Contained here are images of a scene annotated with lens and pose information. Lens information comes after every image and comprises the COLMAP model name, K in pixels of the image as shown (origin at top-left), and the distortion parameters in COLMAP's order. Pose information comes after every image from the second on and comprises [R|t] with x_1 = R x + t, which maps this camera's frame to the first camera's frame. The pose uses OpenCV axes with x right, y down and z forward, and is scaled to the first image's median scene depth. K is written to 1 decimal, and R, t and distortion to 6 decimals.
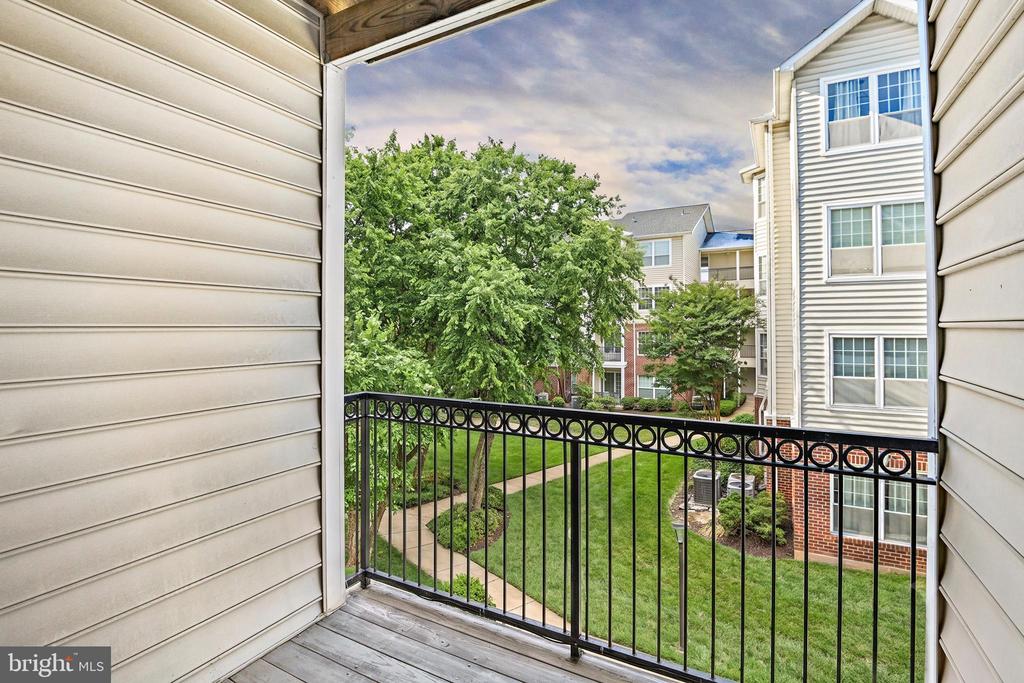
lens RADIAL K [[493.2, 0, 513.8], [0, 493.2, 321.4], [0, 0, 1]] dist [-0.001319, -0.000226]
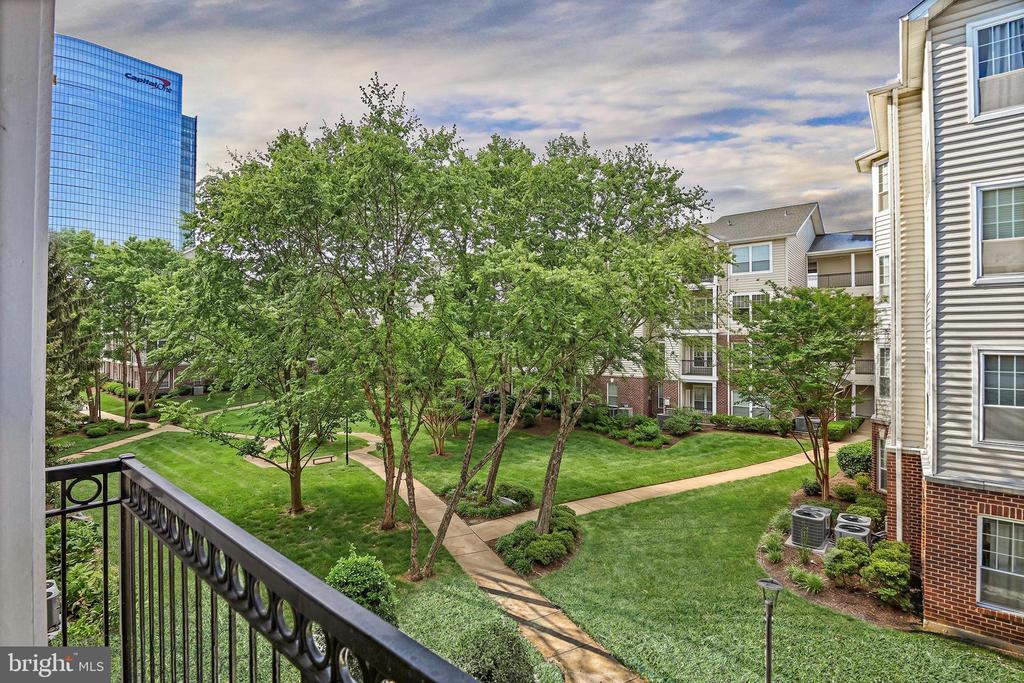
lens RADIAL K [[481.4, 0, 509.2], [0, 481.4, 336.4], [0, 0, 1]] dist [-0.013178, 0.000033]
pose [[0.980578, 0.003480, -0.196100, 0.050801], [-0.001773, 0.999959, 0.008877, -0.001482], [0.196123, -0.008357, 0.980544, 0.102521]]
